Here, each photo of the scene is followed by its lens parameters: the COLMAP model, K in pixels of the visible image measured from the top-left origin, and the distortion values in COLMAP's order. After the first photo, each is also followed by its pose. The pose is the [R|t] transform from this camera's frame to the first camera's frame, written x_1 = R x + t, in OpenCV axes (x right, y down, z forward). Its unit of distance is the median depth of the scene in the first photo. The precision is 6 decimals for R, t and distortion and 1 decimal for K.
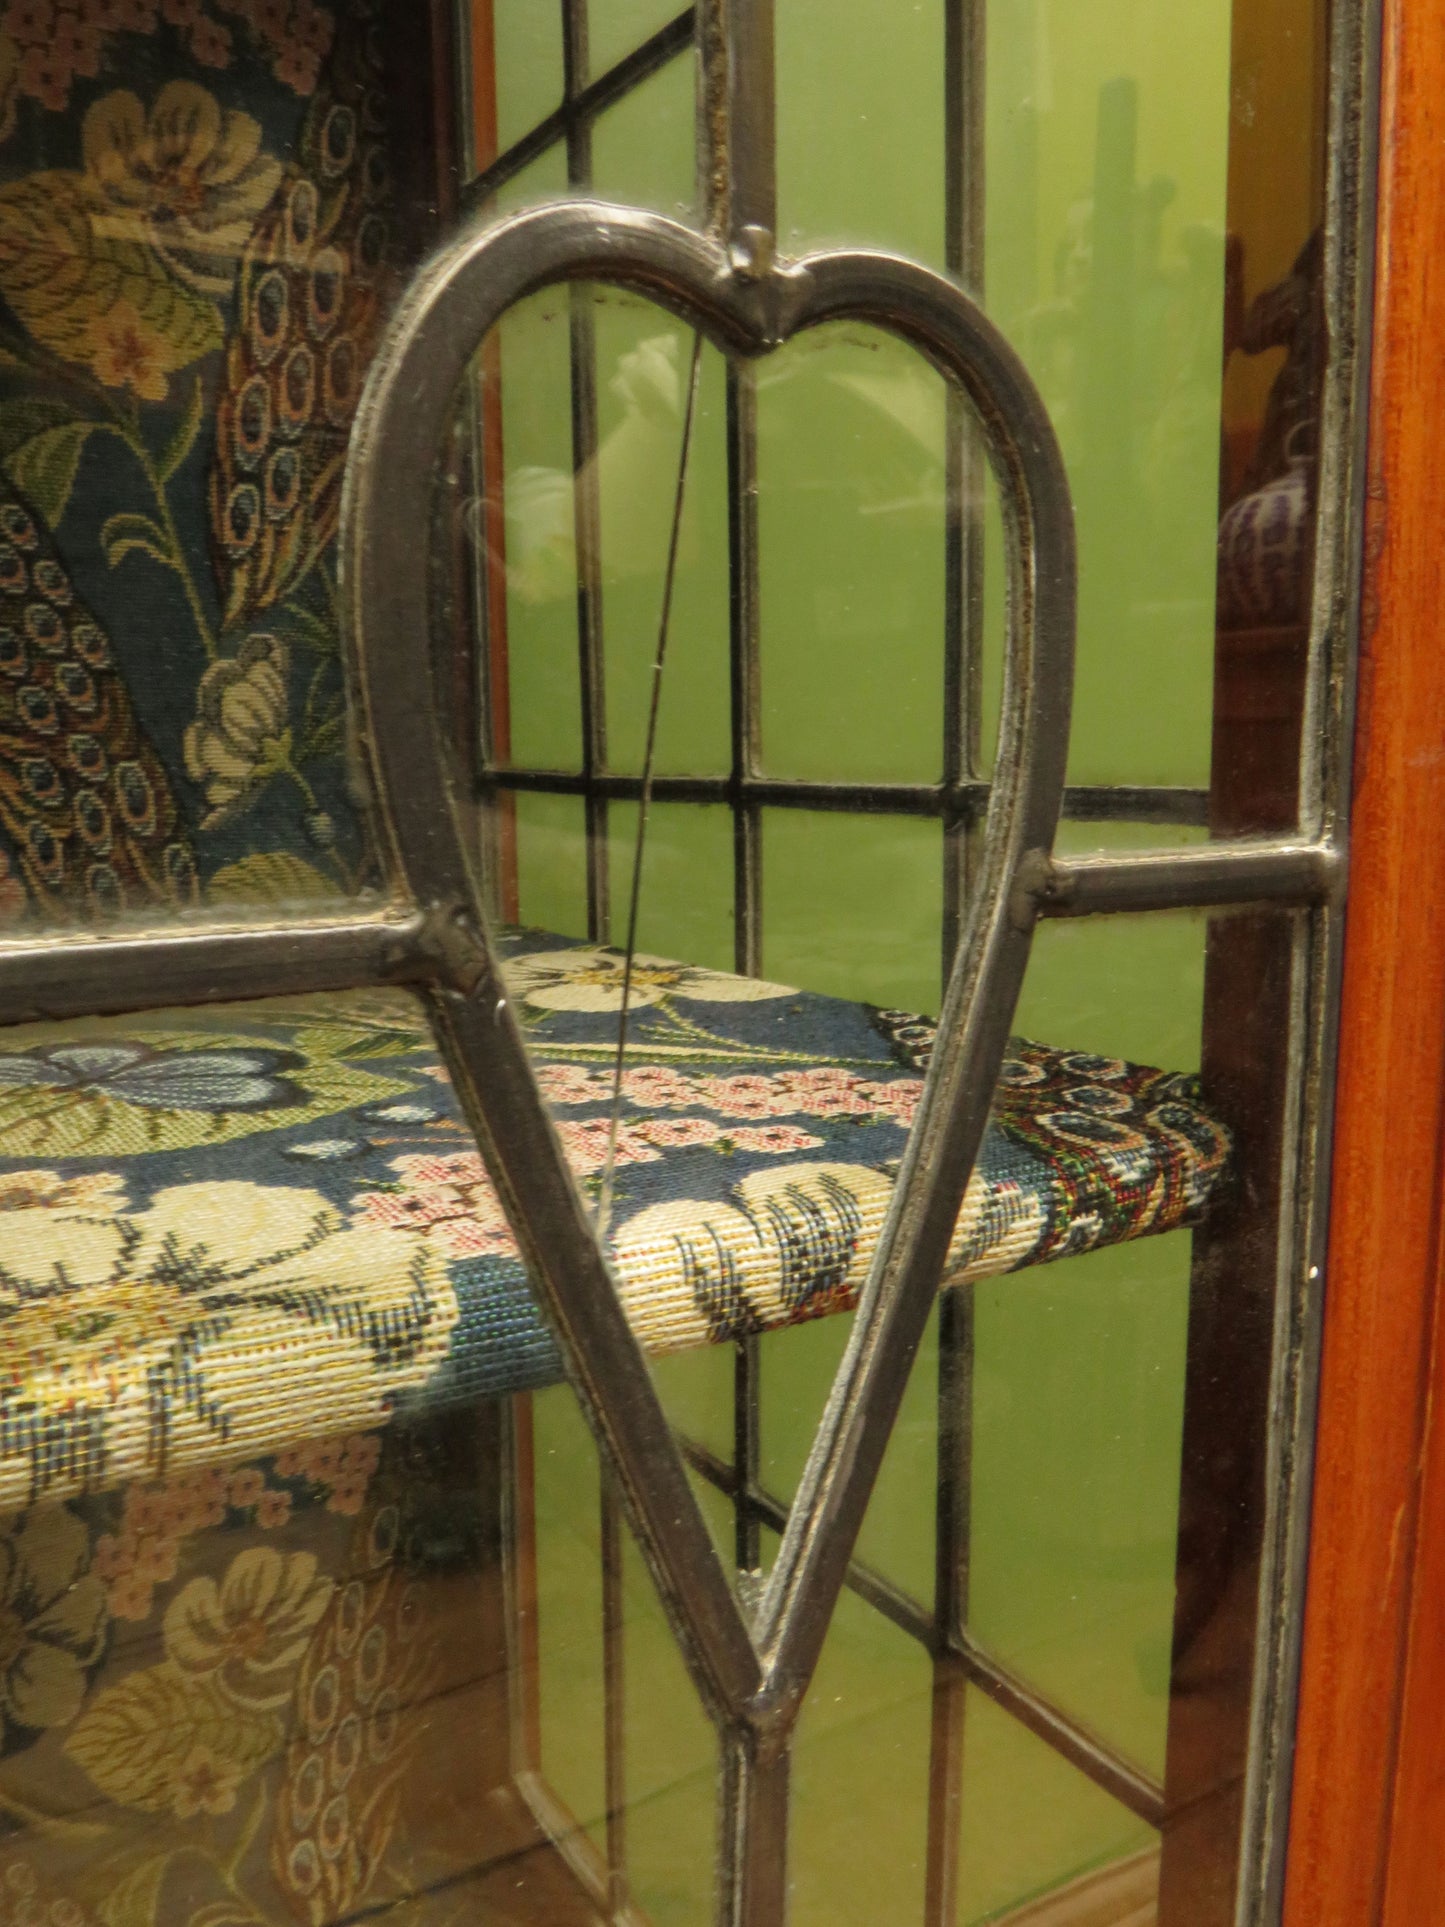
lens RADIAL K [[1600.2, 0, 737.7], [0, 1600.2, 960.4], [0, 0, 1]] dist [-0.033251, 0.014328]
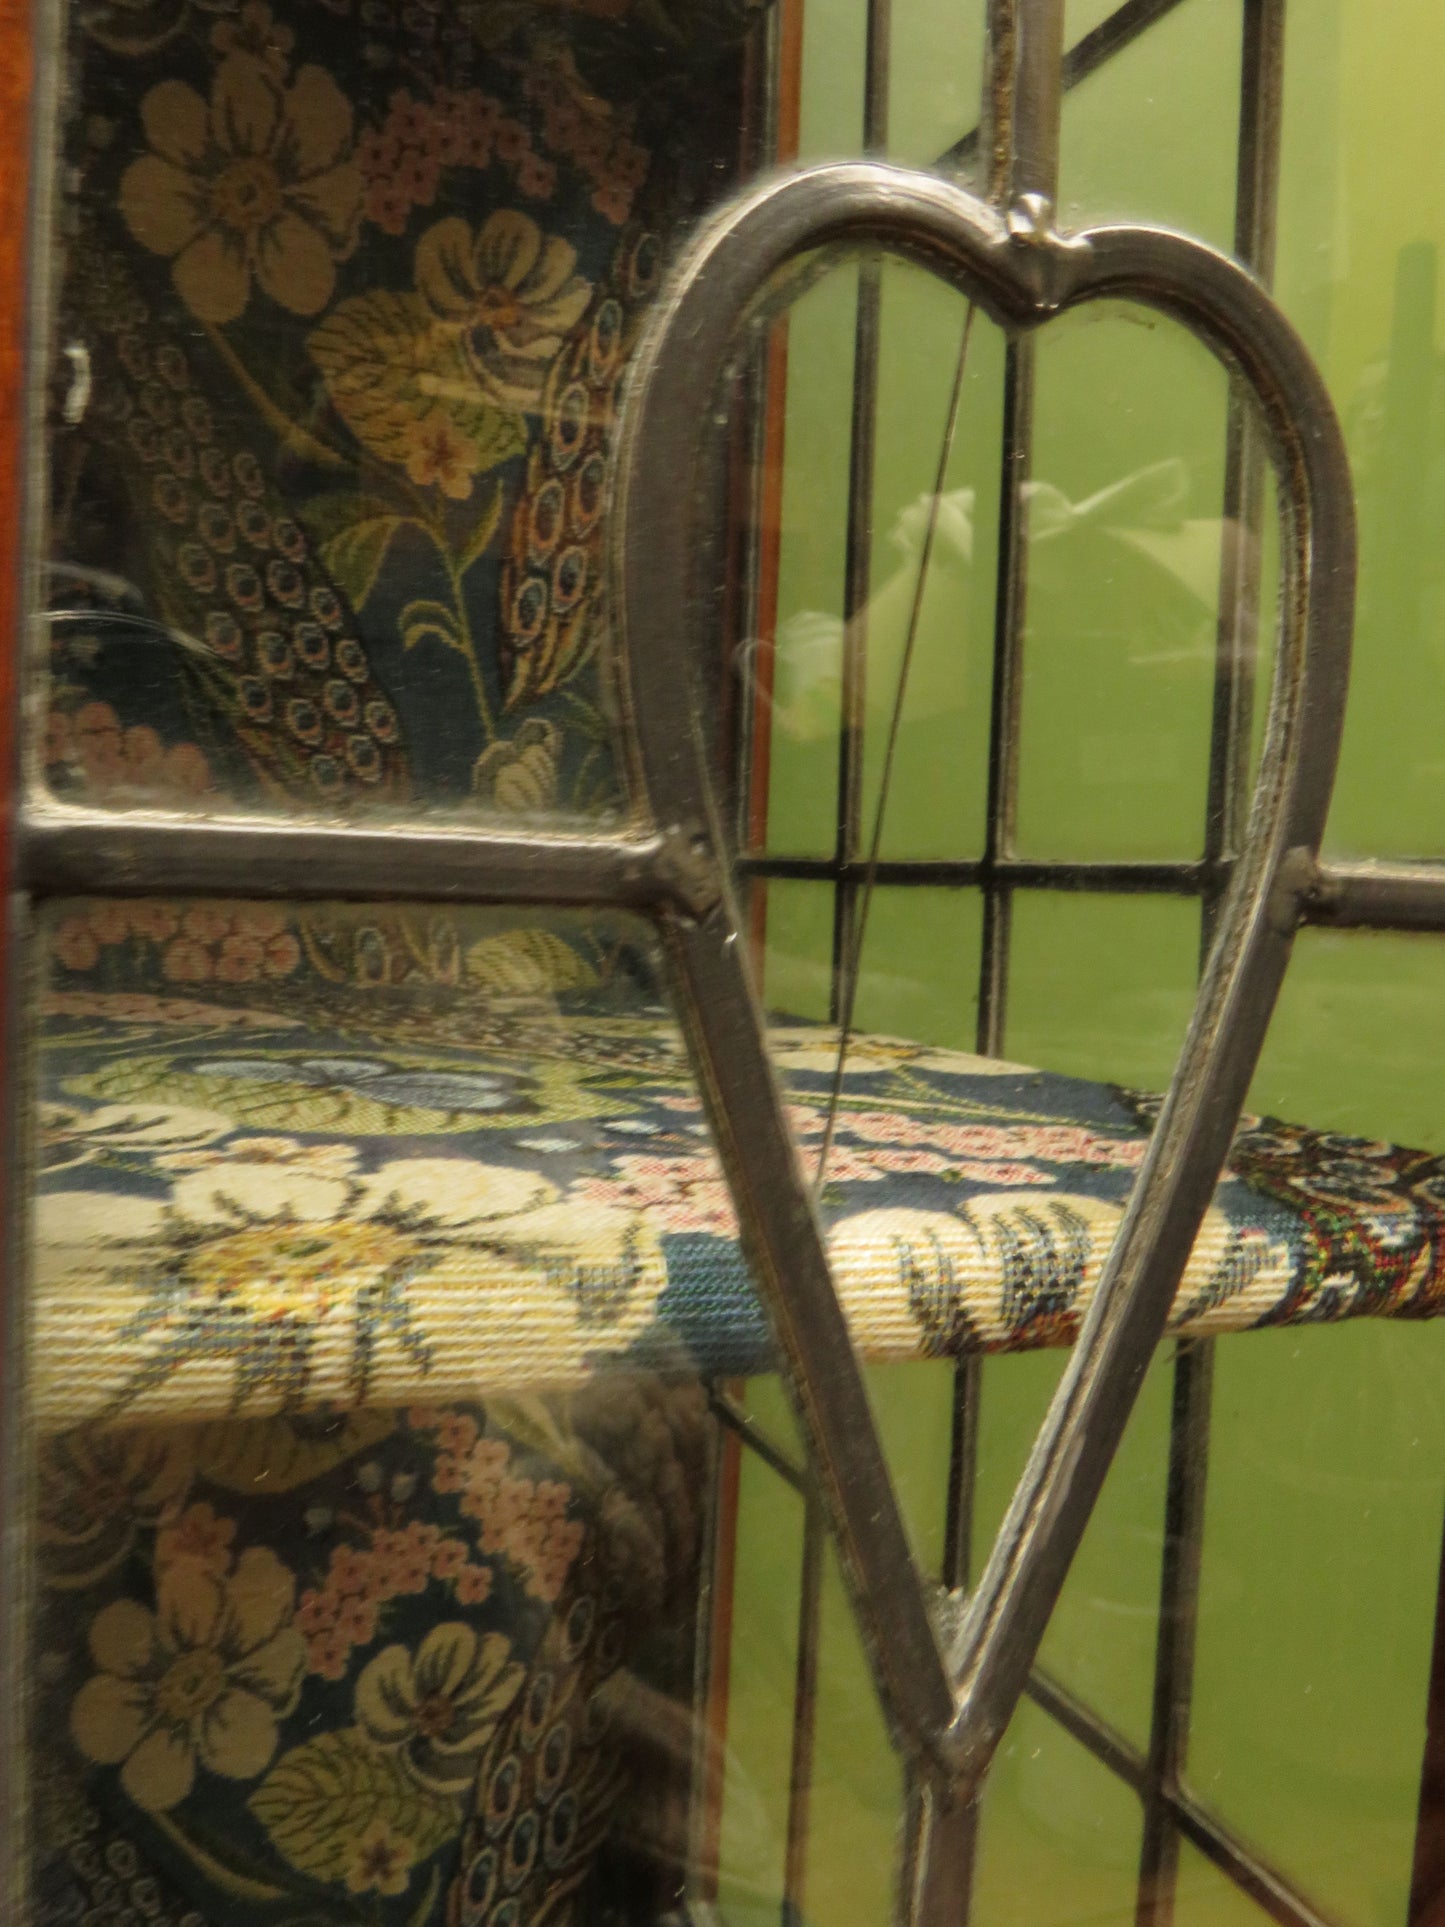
lens RADIAL K [[1600.2, 0, 715.1], [0, 1600.2, 951.3], [0, 0, 1]] dist [-0.033251, 0.014328]
pose [[0.983596, 0.059556, -0.170273, 0.003318], [-0.076305, 0.992684, -0.093571, 0.037252], [0.163454, 0.105029, 0.980944, 0.007502]]
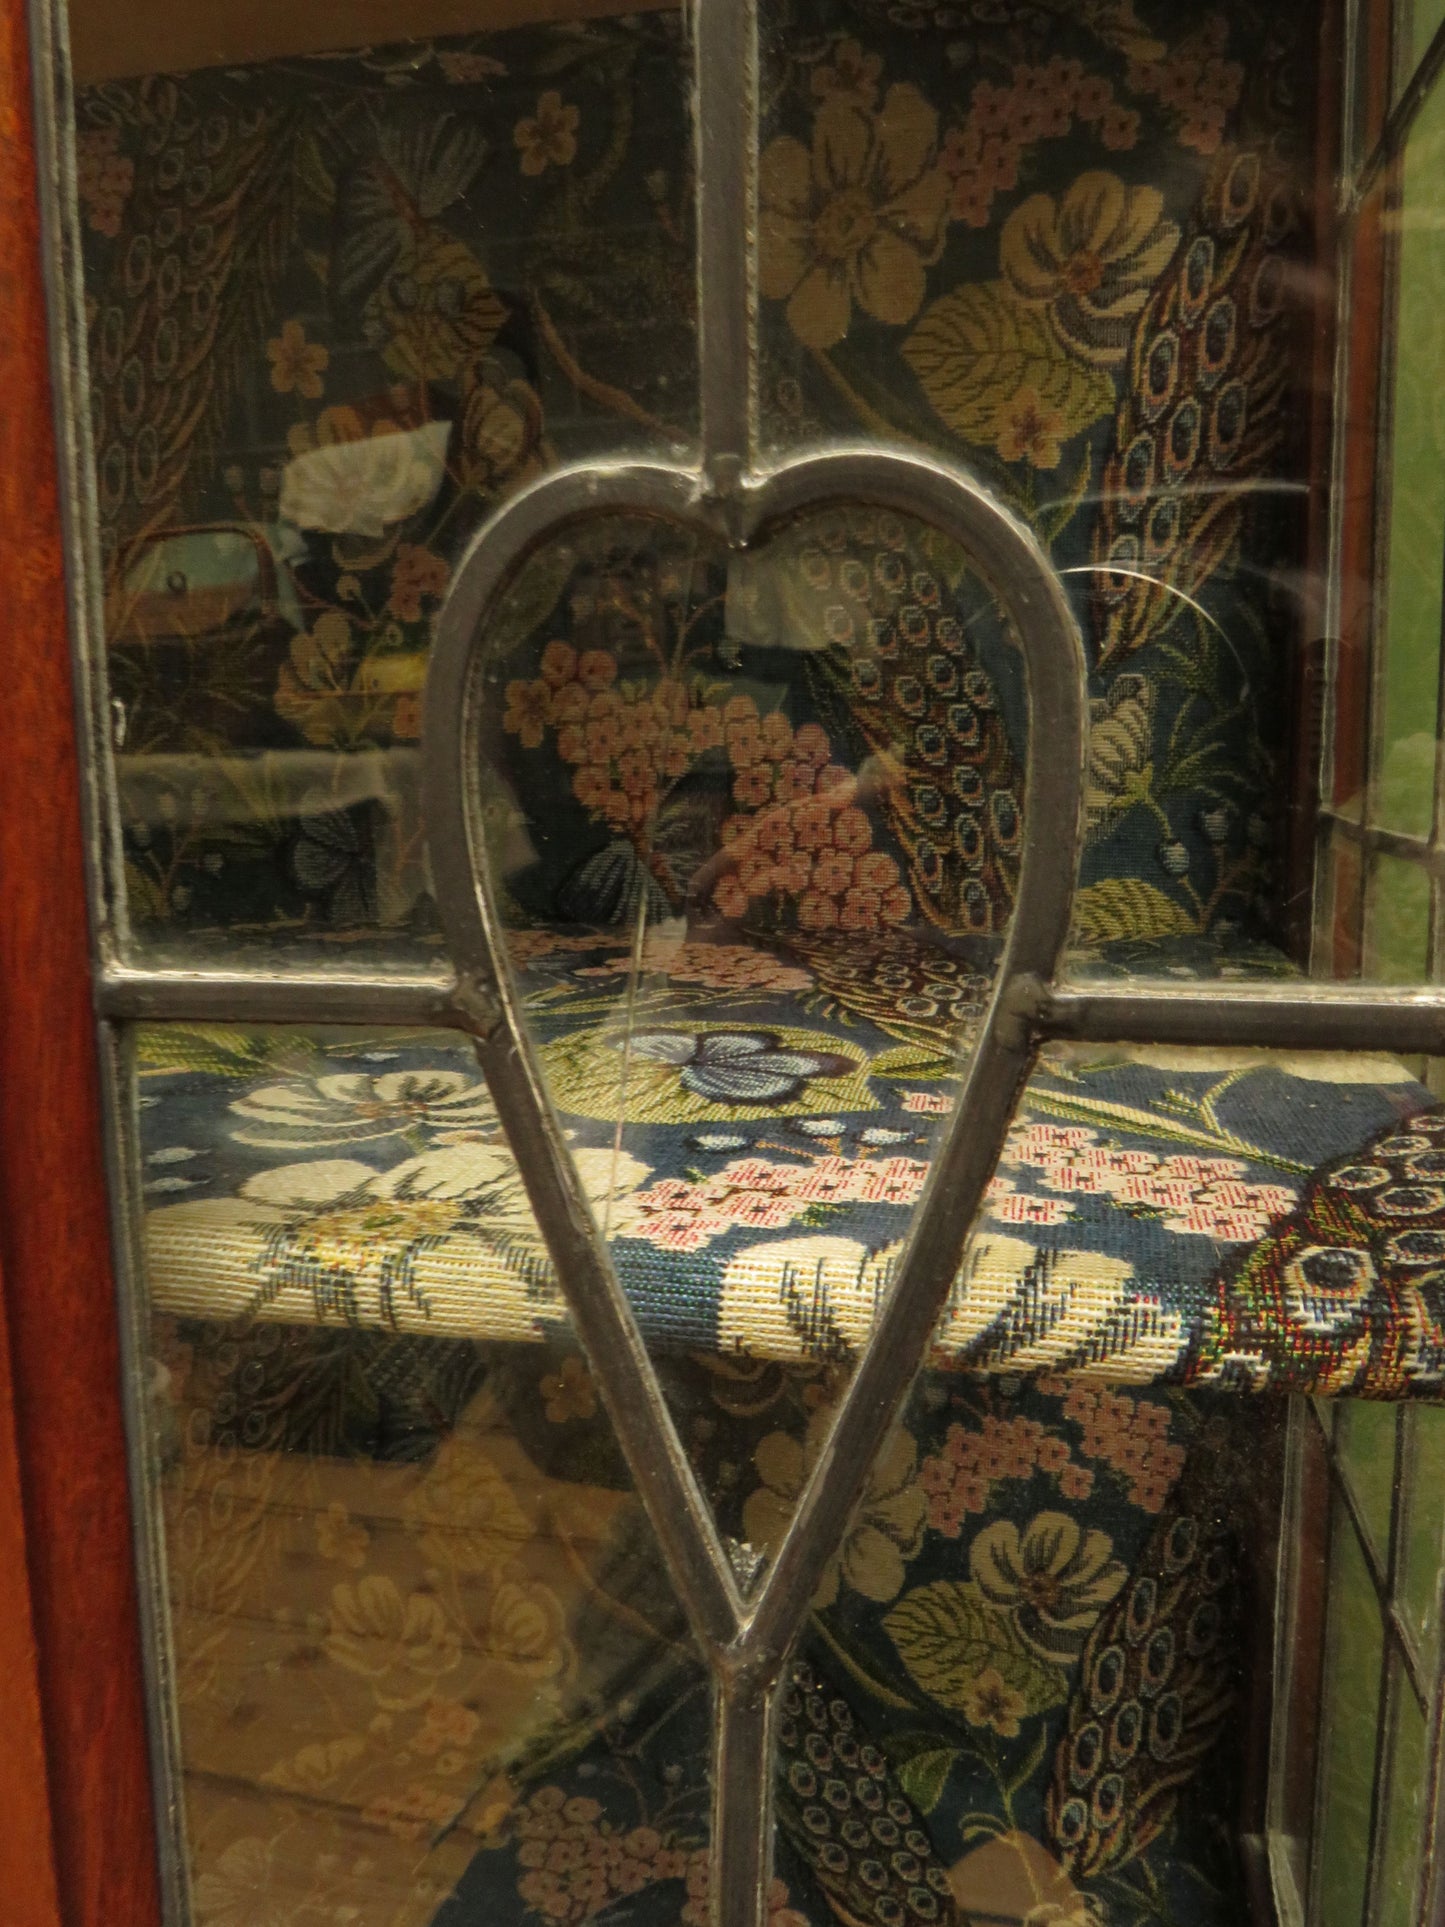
lens RADIAL K [[1600.2, 0, 671.5], [0, 1600.2, 944.6], [0, 0, 1]] dist [-0.033251, 0.014328]
pose [[0.705805, 0.093048, -0.702269, 0.266713], [-0.092950, 0.994930, 0.038406, -0.037955], [0.702282, 0.038168, 0.710875, 0.029265]]
